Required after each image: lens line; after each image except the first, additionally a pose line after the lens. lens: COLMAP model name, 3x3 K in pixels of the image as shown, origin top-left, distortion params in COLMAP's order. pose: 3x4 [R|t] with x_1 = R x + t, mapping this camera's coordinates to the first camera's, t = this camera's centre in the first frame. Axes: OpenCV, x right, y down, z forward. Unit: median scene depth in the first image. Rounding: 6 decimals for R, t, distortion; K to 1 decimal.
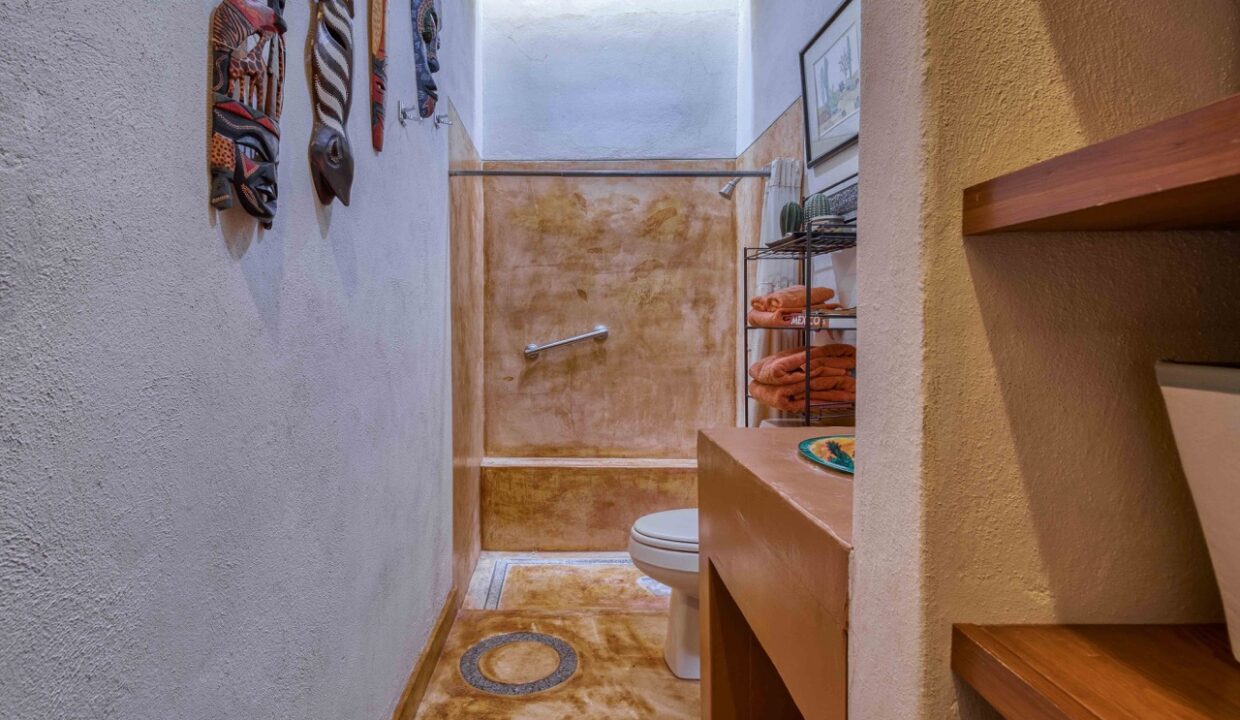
lens RADIAL K [[608.6, 0, 616.8], [0, 608.6, 340.4], [0, 0, 1]] dist [0.019426, -0.000730]
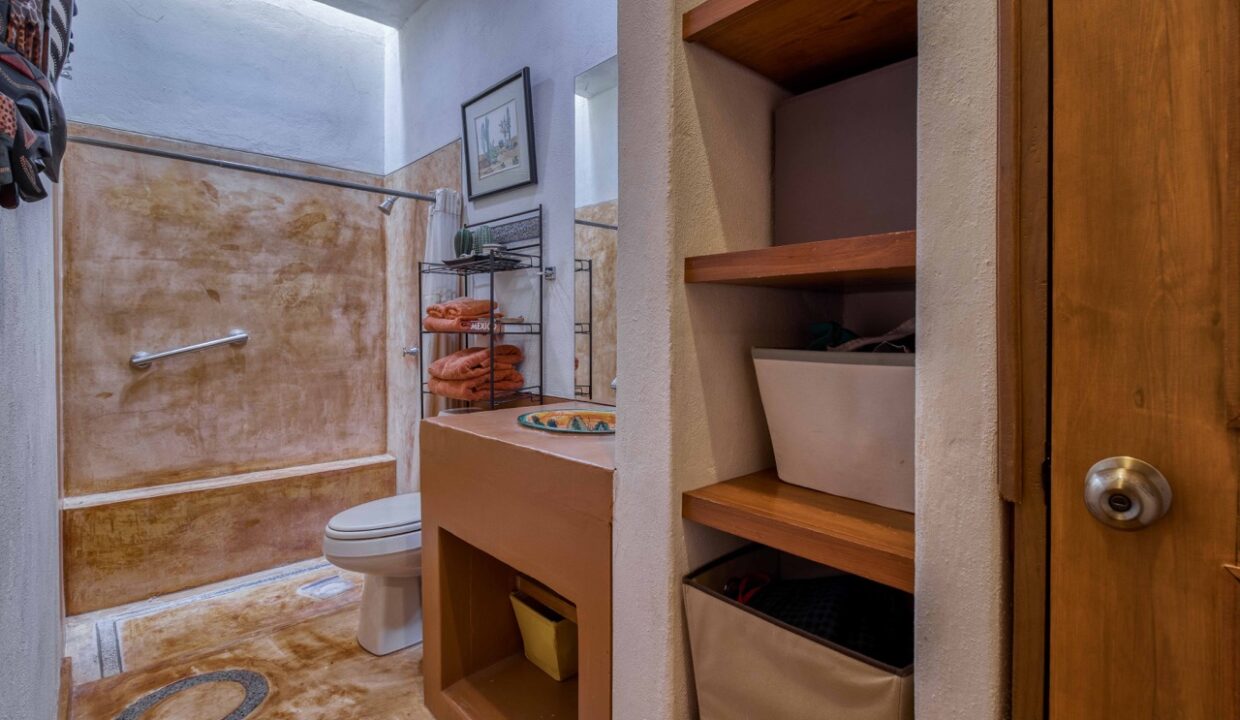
lens RADIAL K [[580.1, 0, 620.7], [0, 580.1, 335.6], [0, 0, 1]] dist [0.036909, -0.016753]
pose [[0.732866, -0.003399, 0.680364, -0.210220], [0.014294, 0.999844, -0.010401, 0.001708], [-0.680222, 0.017347, 0.732801, -0.043281]]
